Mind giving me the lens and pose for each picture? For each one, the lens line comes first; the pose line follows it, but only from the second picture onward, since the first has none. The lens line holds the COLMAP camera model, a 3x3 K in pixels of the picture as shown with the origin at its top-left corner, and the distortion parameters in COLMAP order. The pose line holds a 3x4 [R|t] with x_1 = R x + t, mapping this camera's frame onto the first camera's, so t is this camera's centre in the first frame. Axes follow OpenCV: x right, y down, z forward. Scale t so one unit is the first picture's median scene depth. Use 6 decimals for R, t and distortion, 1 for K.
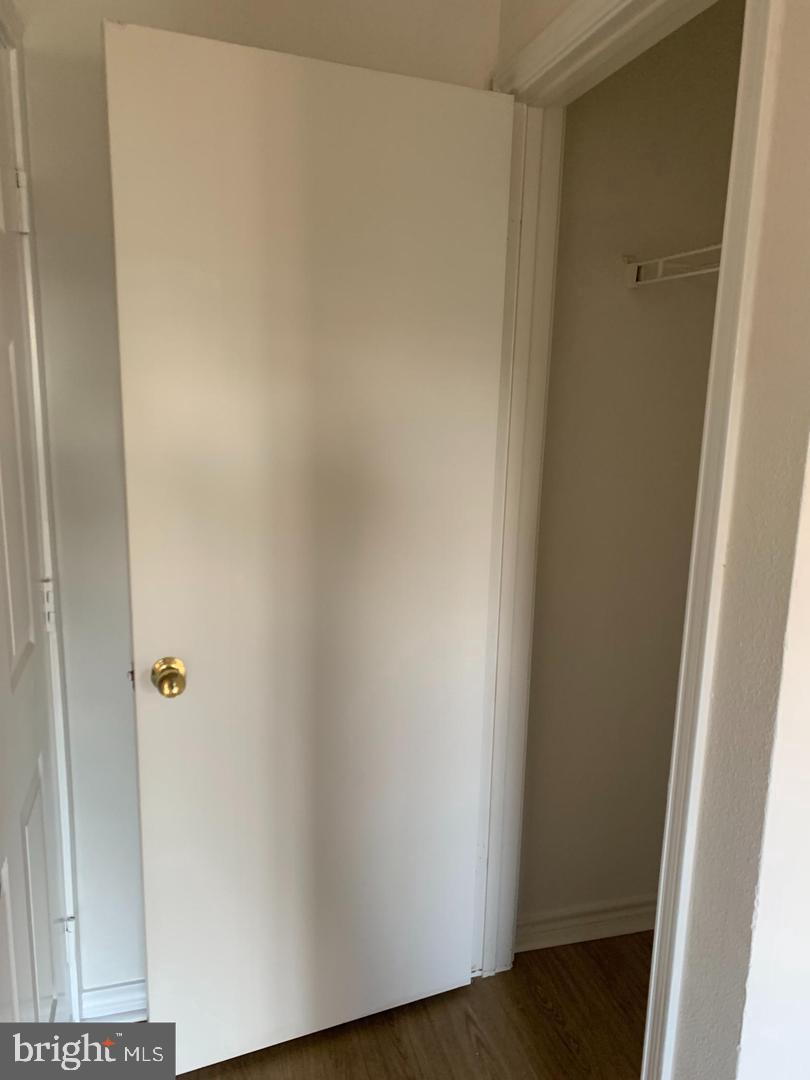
lens RADIAL K [[820.0, 0, 411.5], [0, 820.0, 538.1], [0, 0, 1]] dist [0.006651, -0.008077]
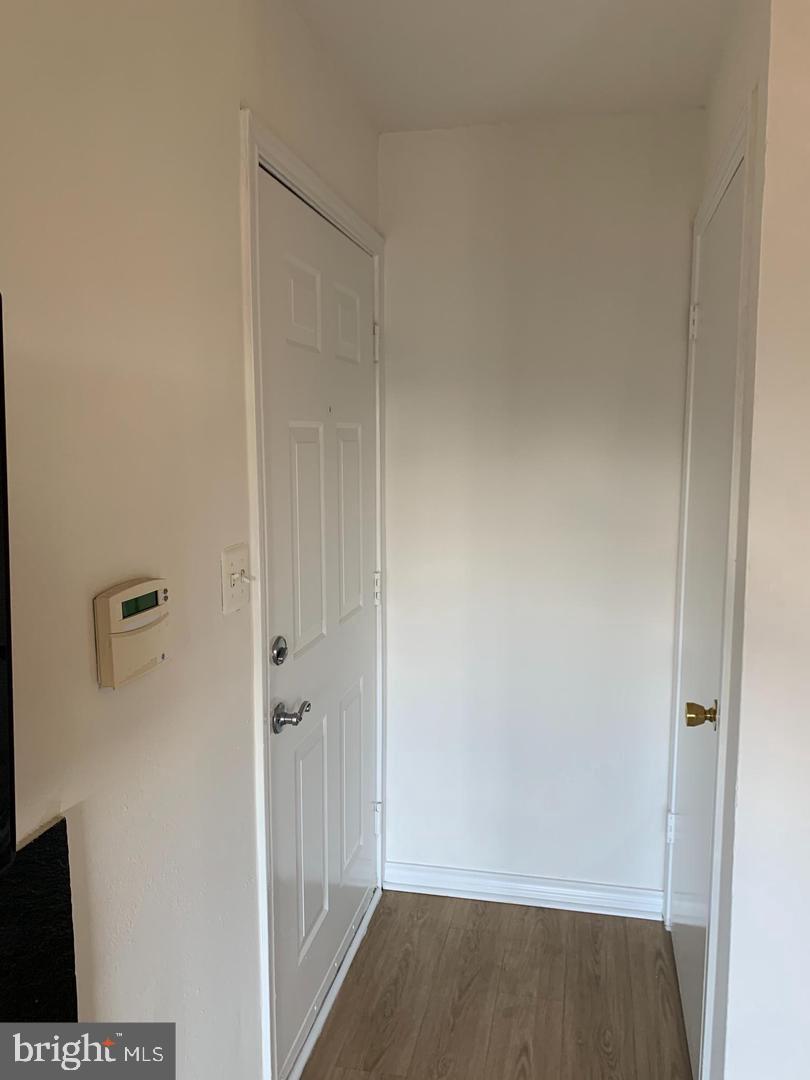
lens RADIAL K [[820.0, 0, 411.5], [0, 820.0, 538.1], [0, 0, 1]] dist [0.006651, -0.008077]
pose [[0.885207, 0.035518, -0.463839, 0.310808], [-0.070842, 0.995744, -0.058949, 0.068640], [0.459771, 0.085042, 0.883956, -0.330692]]
